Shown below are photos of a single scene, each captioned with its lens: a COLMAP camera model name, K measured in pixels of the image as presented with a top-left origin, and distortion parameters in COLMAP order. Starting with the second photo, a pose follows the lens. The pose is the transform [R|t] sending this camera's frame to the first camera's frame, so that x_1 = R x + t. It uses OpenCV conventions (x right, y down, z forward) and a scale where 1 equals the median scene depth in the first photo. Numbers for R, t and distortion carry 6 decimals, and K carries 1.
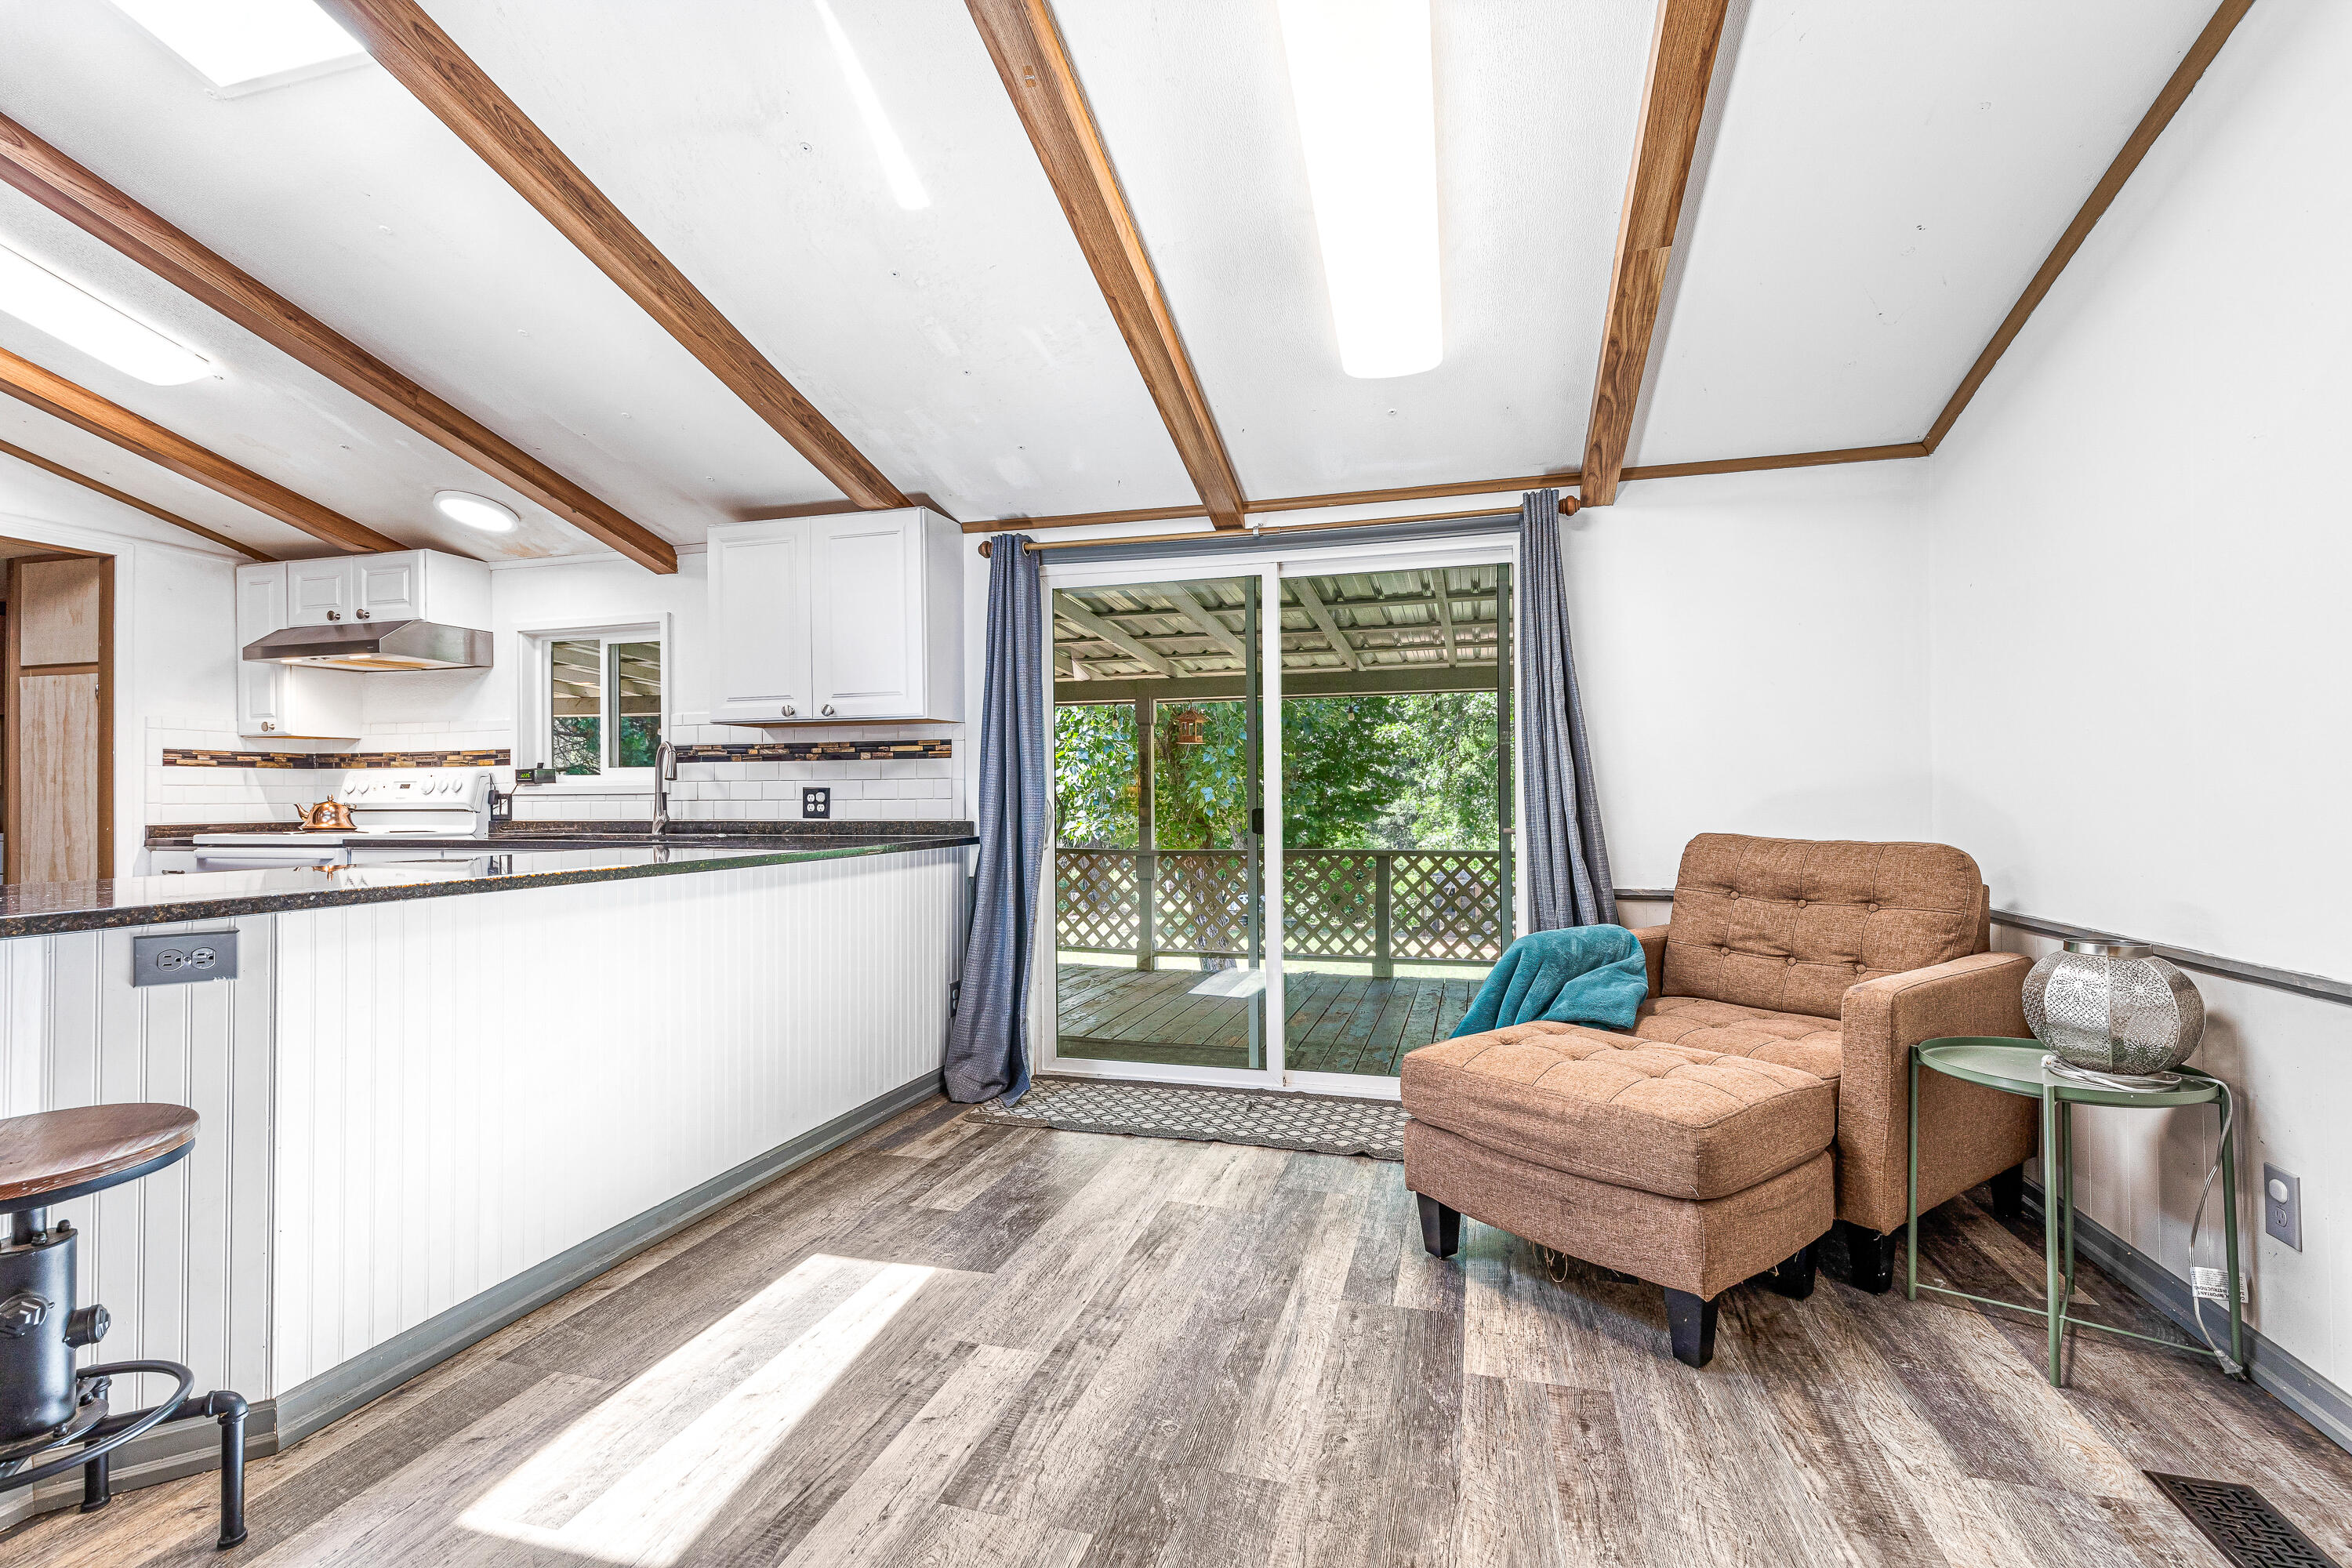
lens RADIAL K [[1058.5, 0, 1184.5], [0, 1058.5, 787.5], [0, 0, 1]] dist [0.007716, -0.000144]
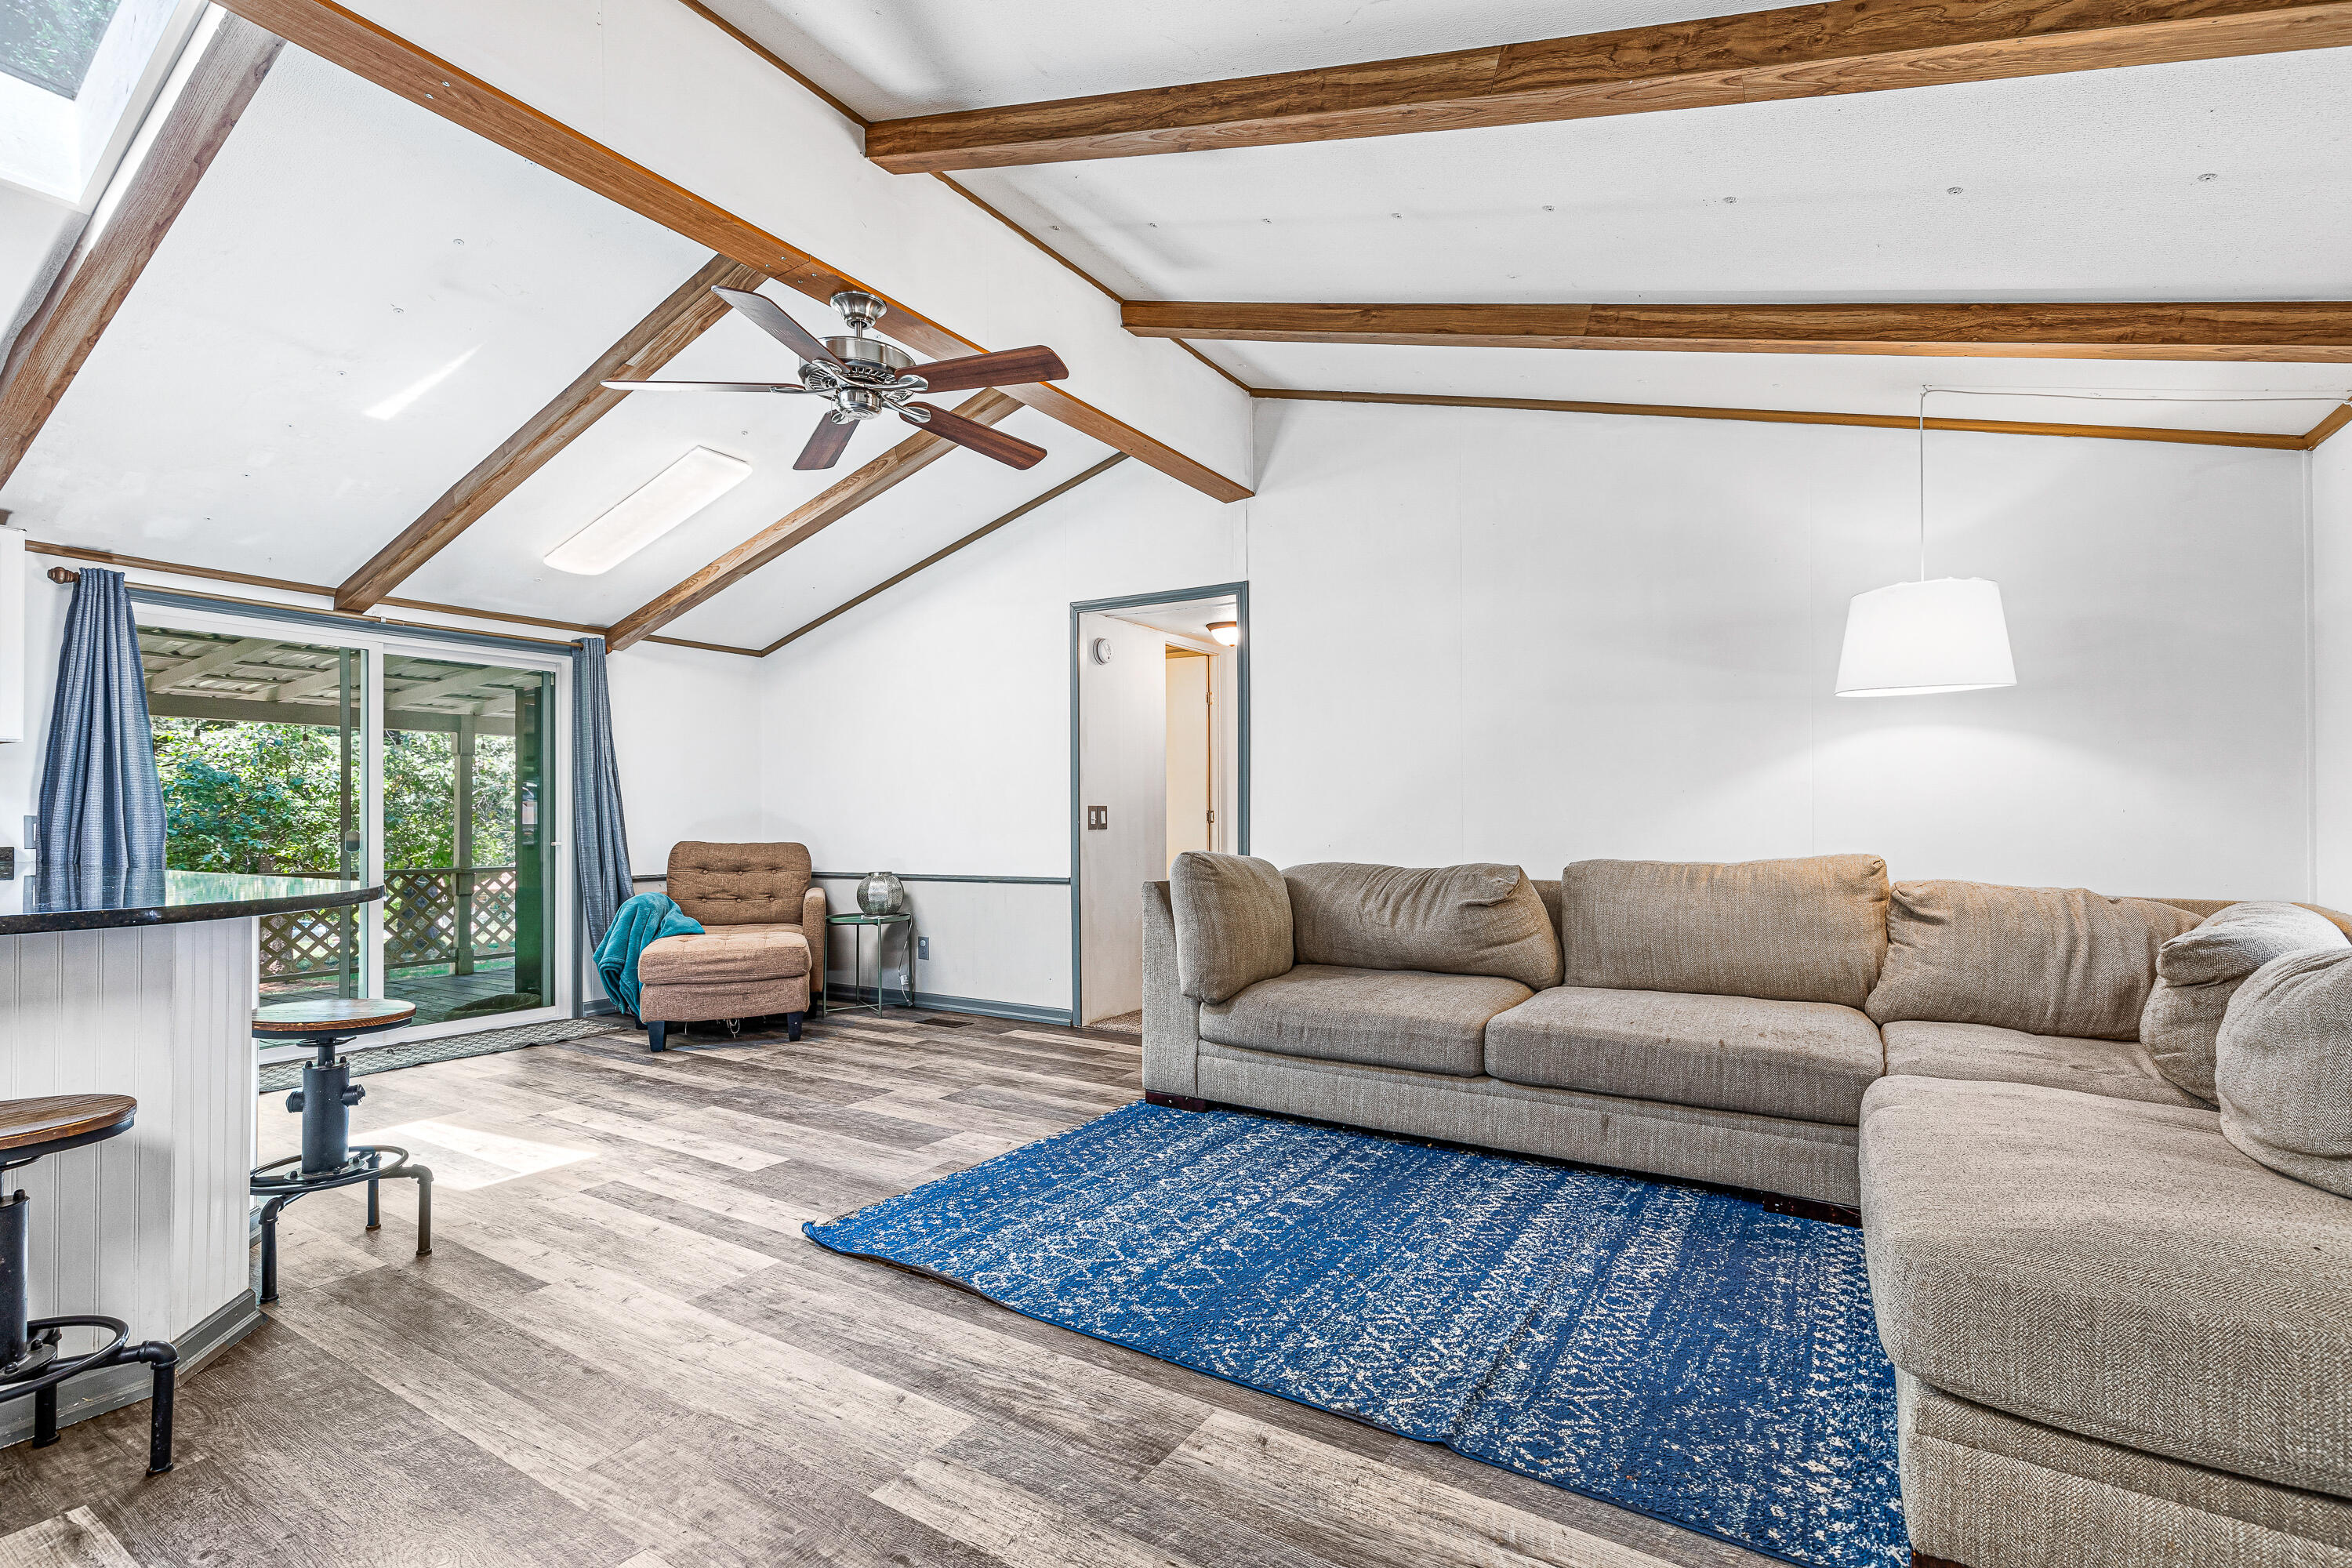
lens RADIAL K [[1067.7, 0, 1191.6], [0, 1067.7, 805.6], [0, 0, 1]] dist [0.012249, -0.000296]
pose [[0.284036, 0.016507, 0.958672, -0.792634], [-0.005907, 0.999863, -0.015466, 0.002851], [-0.958795, -0.001270, 0.284094, -0.297769]]
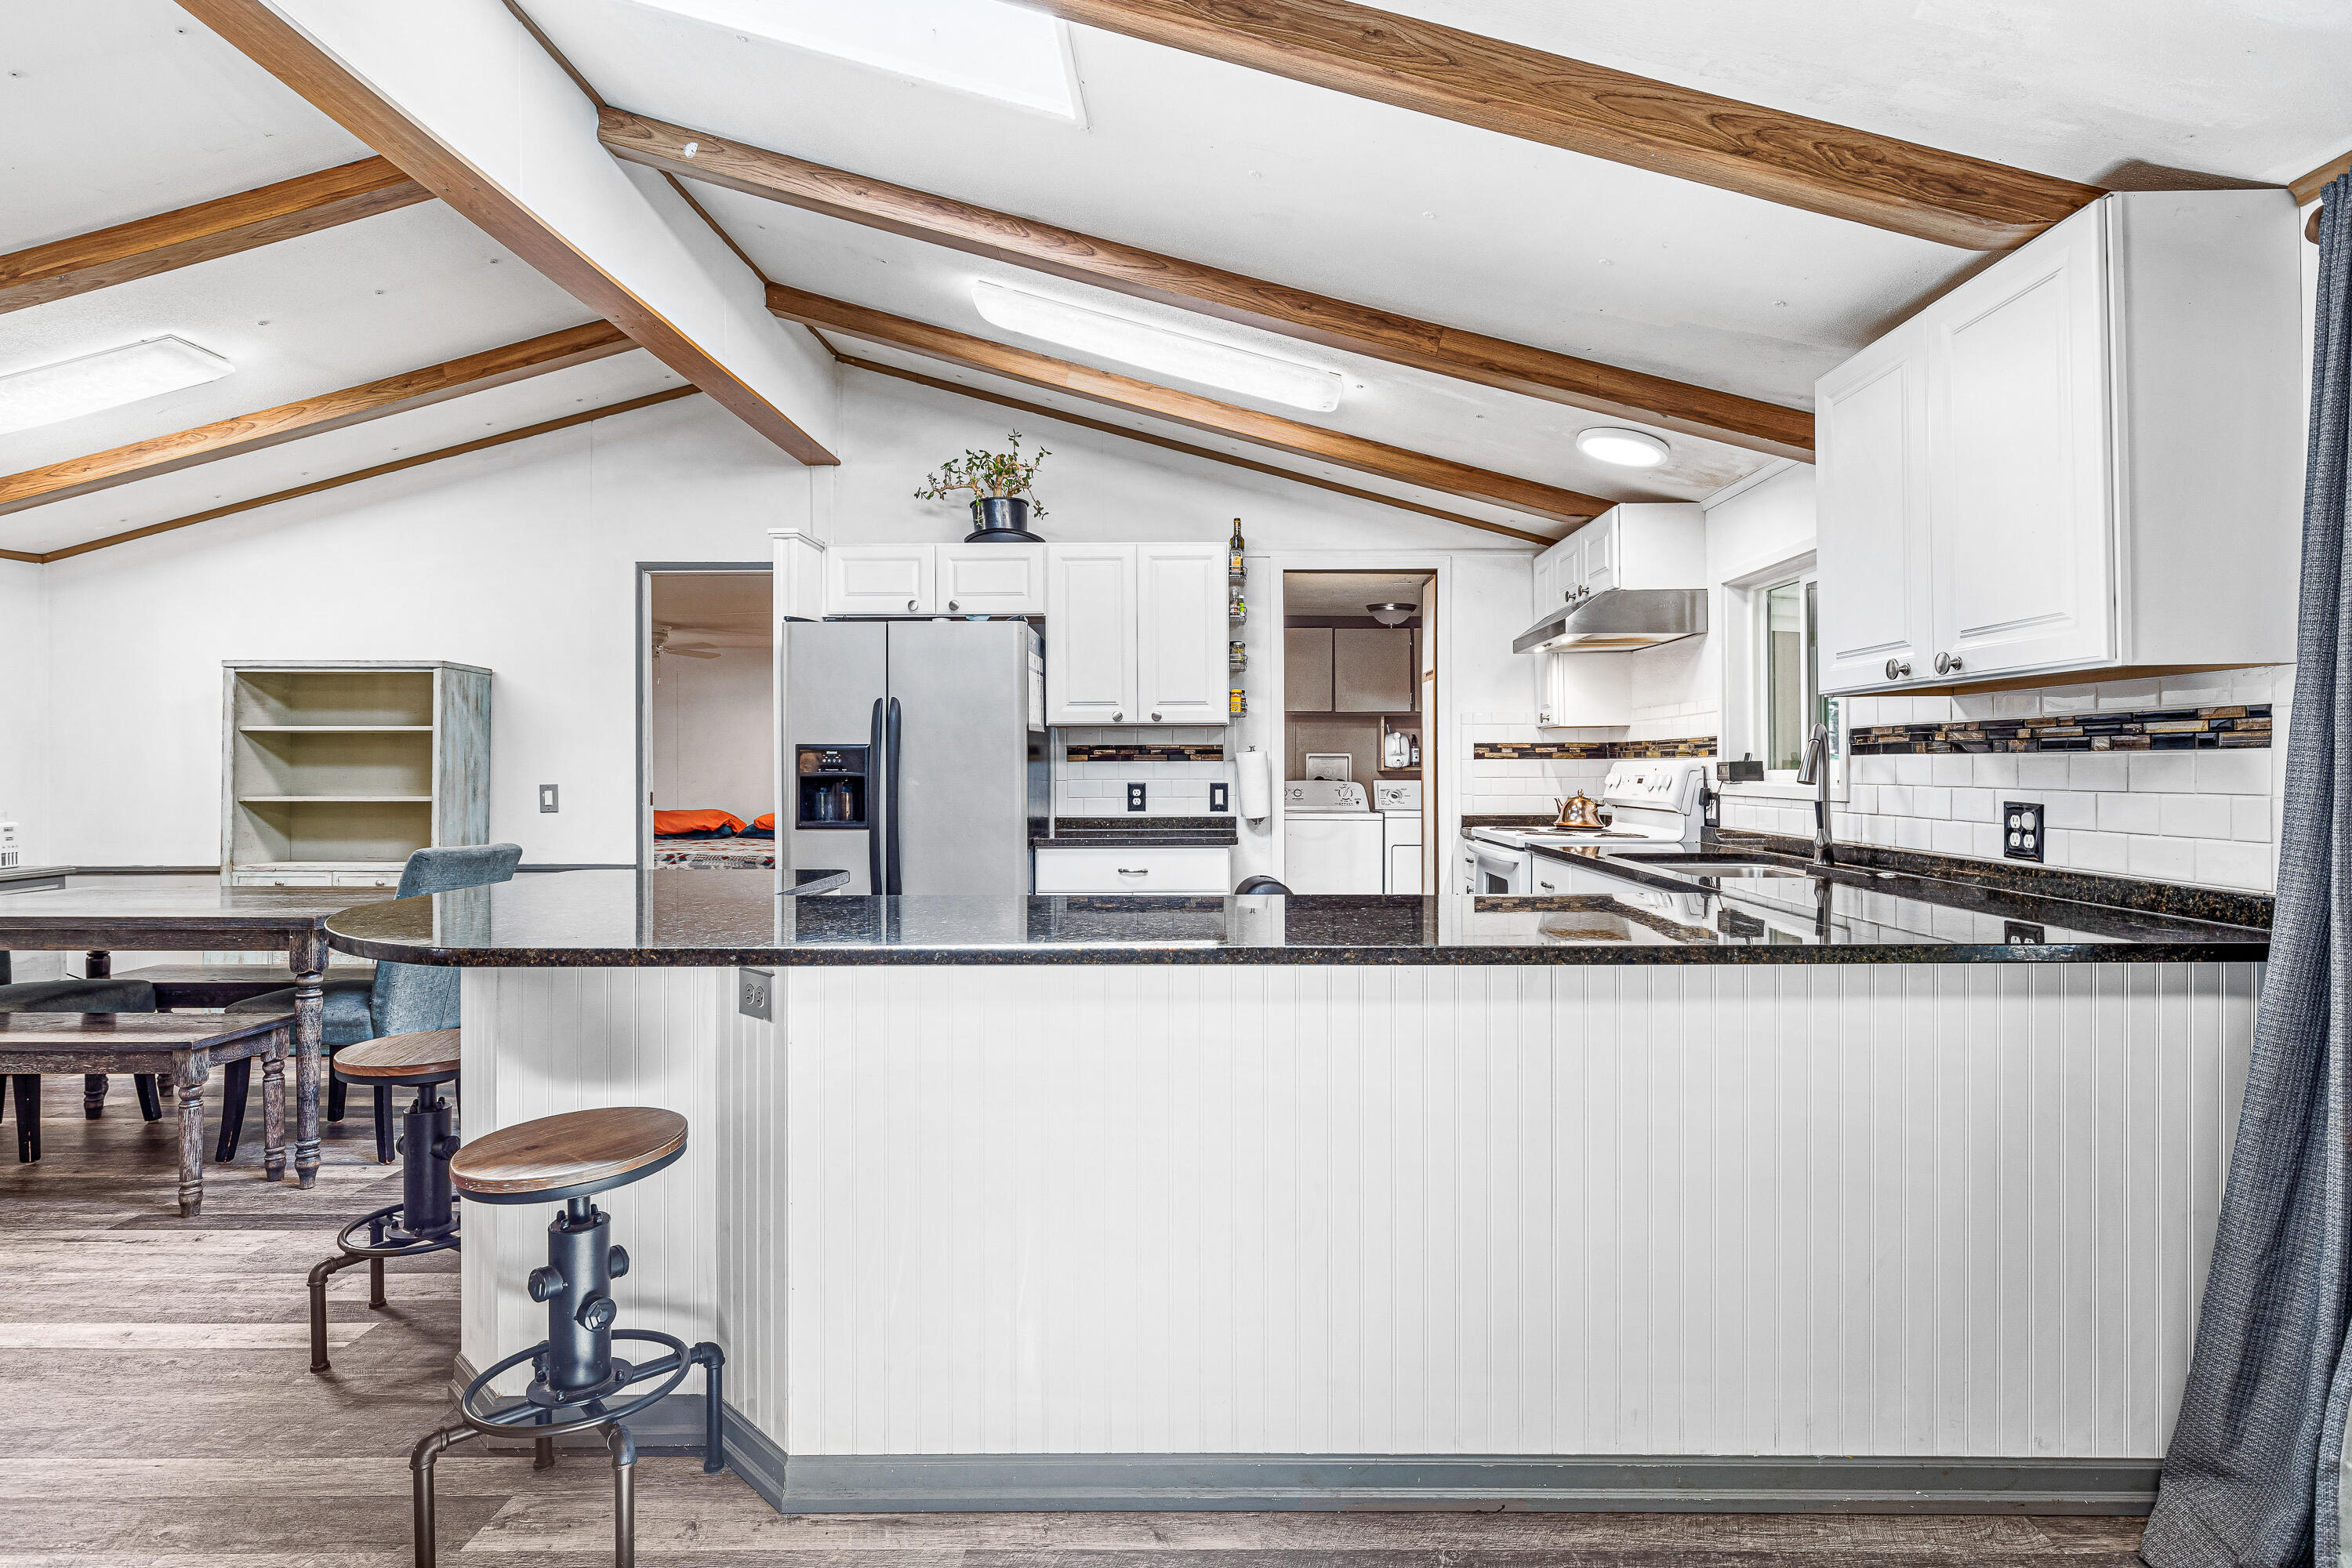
lens RADIAL K [[1195.5, 0, 1207.6], [0, 1195.5, 768.0], [0, 0, 1]] dist [-0.001974, 0.000010]
pose [[0.268896, 0.007684, -0.963138, 0.122082], [0.009139, 0.999903, 0.010529, -0.027409], [0.963126, -0.011633, 0.268800, 0.434863]]
